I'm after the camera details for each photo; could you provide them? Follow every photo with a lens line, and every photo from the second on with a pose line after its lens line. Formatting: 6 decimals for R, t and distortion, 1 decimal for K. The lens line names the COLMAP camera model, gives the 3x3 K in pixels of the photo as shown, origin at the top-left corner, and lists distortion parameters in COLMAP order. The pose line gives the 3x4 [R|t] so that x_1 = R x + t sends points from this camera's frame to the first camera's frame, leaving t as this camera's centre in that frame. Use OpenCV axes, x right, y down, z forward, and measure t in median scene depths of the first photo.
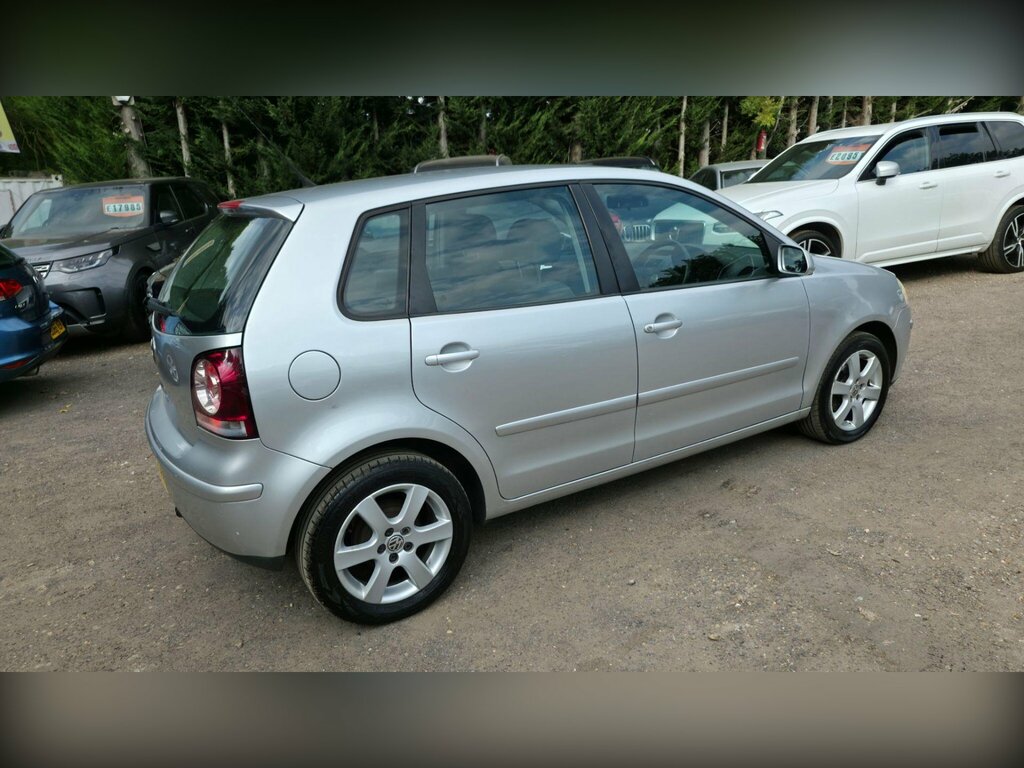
lens RADIAL K [[674.2, 0, 512.0], [0, 674.2, 384.0], [0, 0, 1]] dist [0.054407, -0.039827]
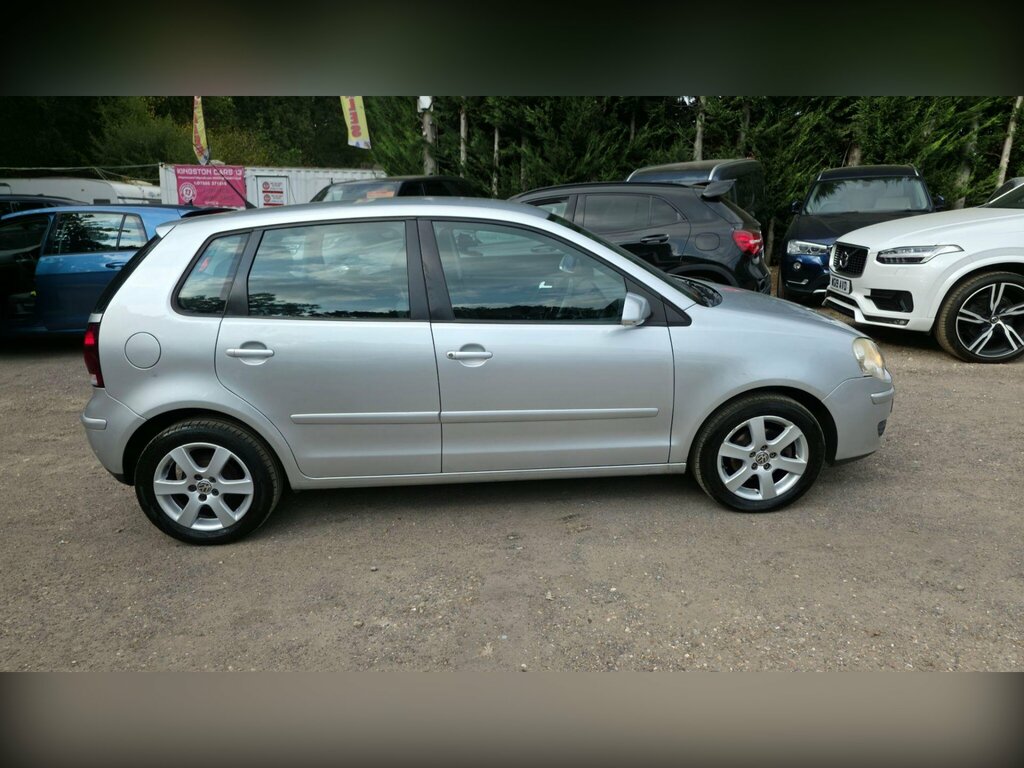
lens RADIAL K [[682.9, 0, 533.7], [0, 682.9, 386.0], [0, 0, 1]] dist [0.051247, -0.036746]
pose [[0.891105, 0.165150, -0.422679, 0.288266], [-0.160400, 0.985929, 0.047063, -0.038141], [0.424504, 0.025860, 0.905057, 0.017157]]
